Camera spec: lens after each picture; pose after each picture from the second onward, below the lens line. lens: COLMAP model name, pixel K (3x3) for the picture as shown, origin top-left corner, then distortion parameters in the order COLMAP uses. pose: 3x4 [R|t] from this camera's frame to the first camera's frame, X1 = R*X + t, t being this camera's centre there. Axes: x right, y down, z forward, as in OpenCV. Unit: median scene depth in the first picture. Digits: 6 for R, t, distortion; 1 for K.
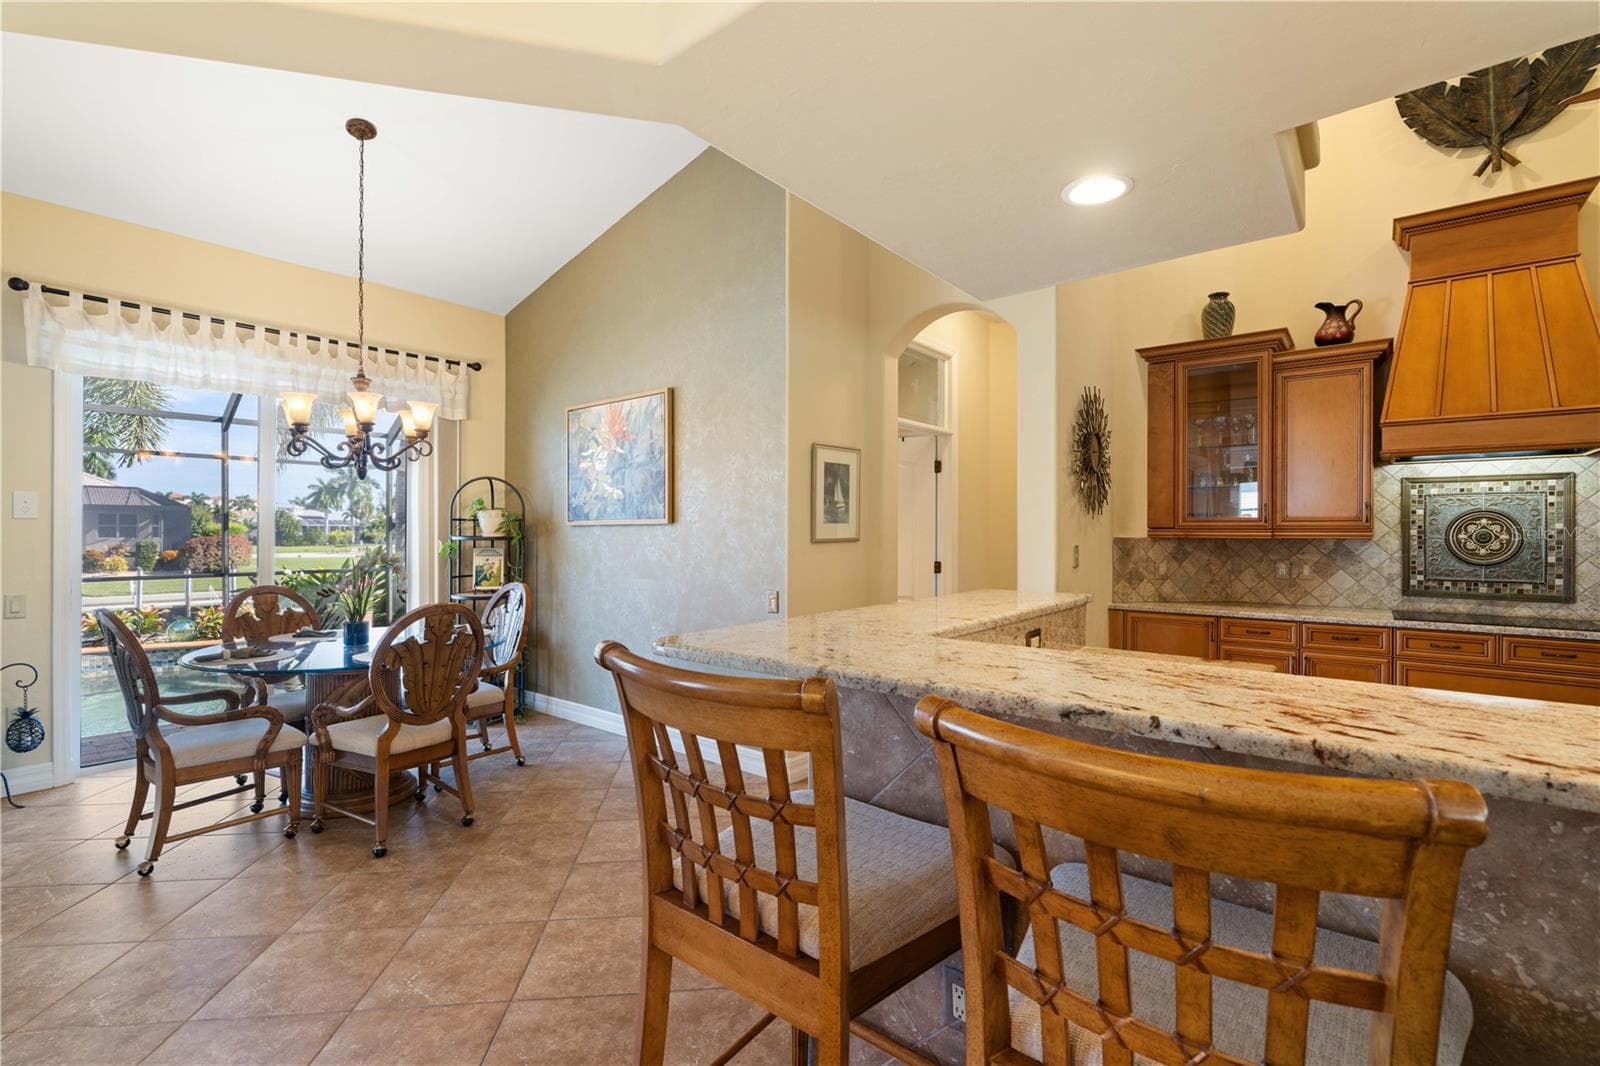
lens RADIAL K [[723.1, 0, 800.0], [0, 723.1, 533.0], [0, 0, 1]] dist [-0.002409, 0.000155]
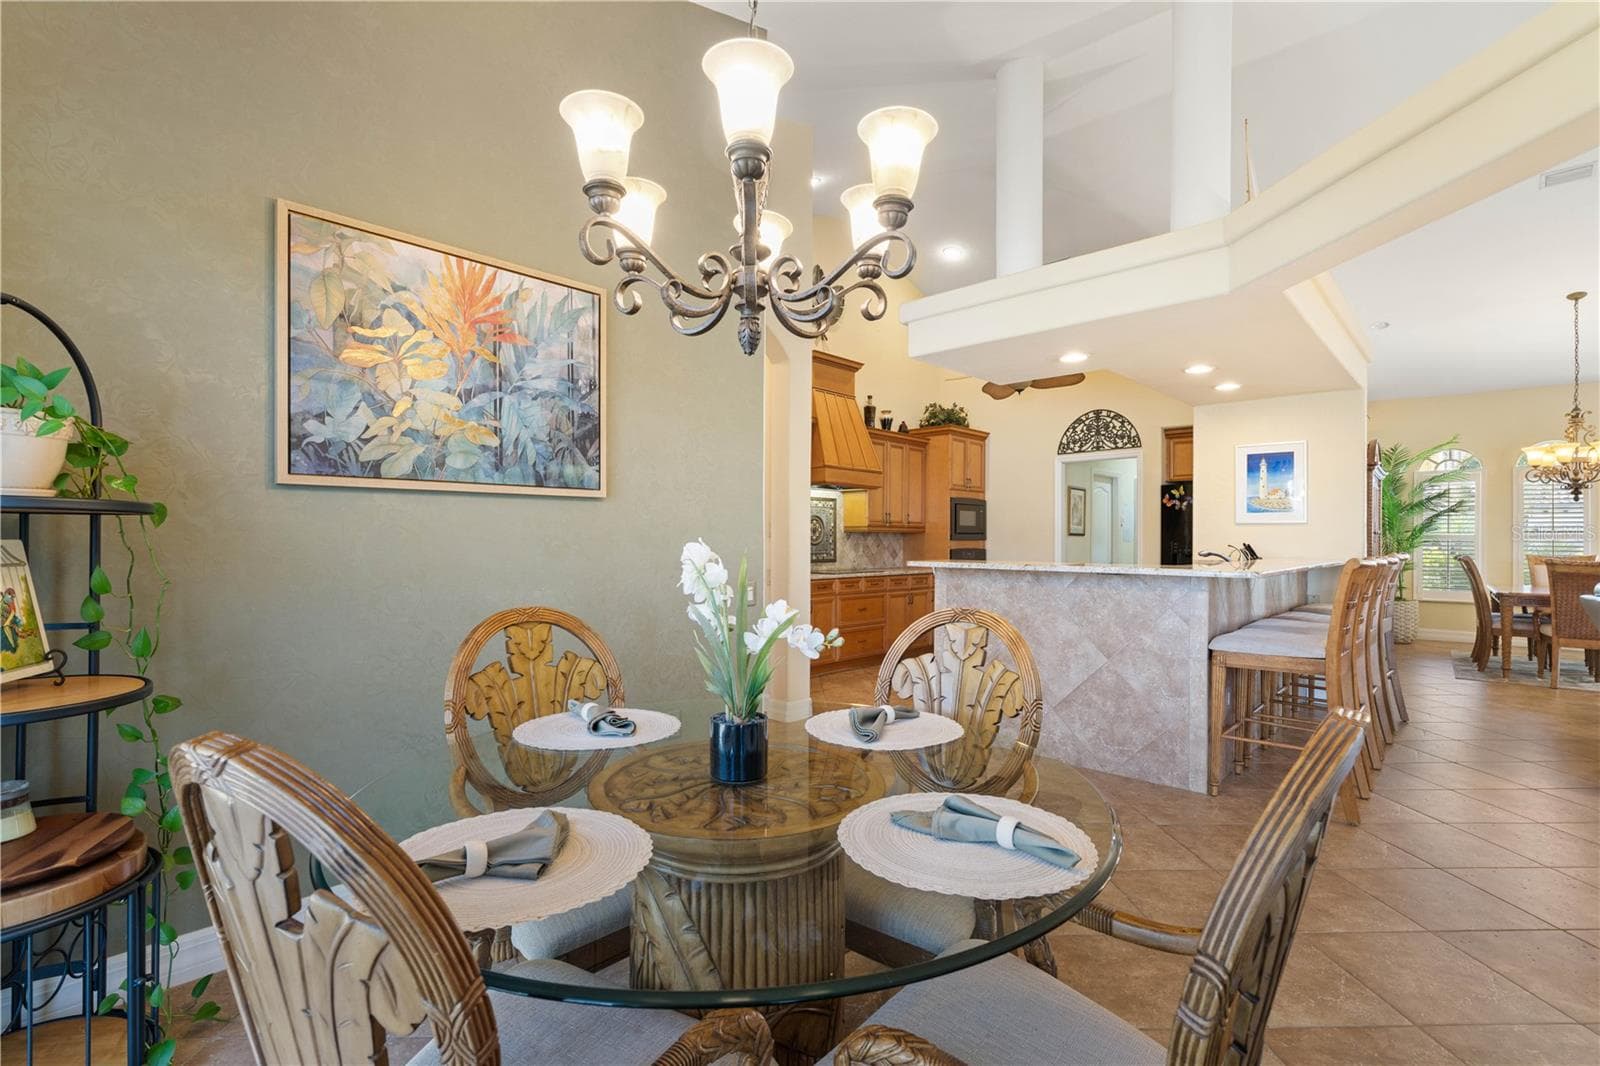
lens RADIAL K [[723.1, 0, 800.0], [0, 723.1, 533.0], [0, 0, 1]] dist [-0.002409, 0.000155]
pose [[0.078807, 0.006053, 0.996871, -0.894913], [-0.004375, 0.999974, -0.005726, 0.023717], [-0.996880, -0.003910, 0.078832, 0.843596]]
